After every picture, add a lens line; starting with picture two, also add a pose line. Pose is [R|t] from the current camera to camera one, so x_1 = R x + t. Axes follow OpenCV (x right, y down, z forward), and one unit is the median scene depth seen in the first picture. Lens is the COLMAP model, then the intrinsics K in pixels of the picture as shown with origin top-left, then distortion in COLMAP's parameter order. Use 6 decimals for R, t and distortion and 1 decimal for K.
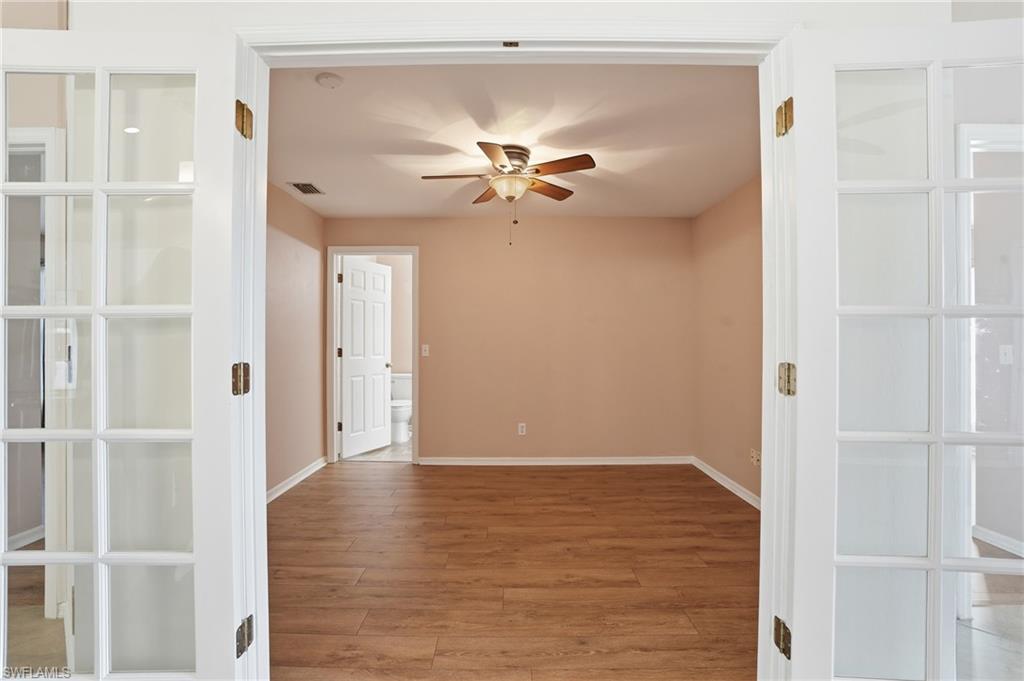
lens RADIAL K [[468.6, 0, 512.6], [0, 468.6, 340.8], [0, 0, 1]] dist [-0.033560, 0.006105]
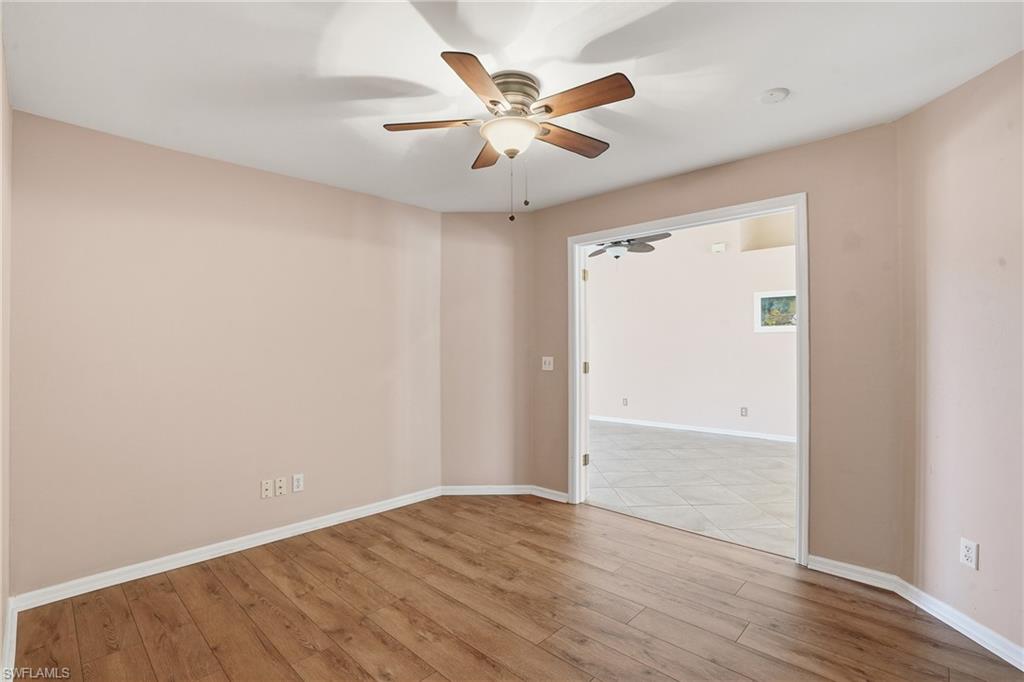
lens RADIAL K [[468.6, 0, 514.5], [0, 468.6, 342.7], [0, 0, 1]] dist [-0.033560, 0.006105]
pose [[-0.712839, 0.001712, 0.701326, -0.515445], [-0.001709, 0.999990, -0.004178, -0.027033], [-0.701326, -0.004177, -0.712829, 1.564868]]
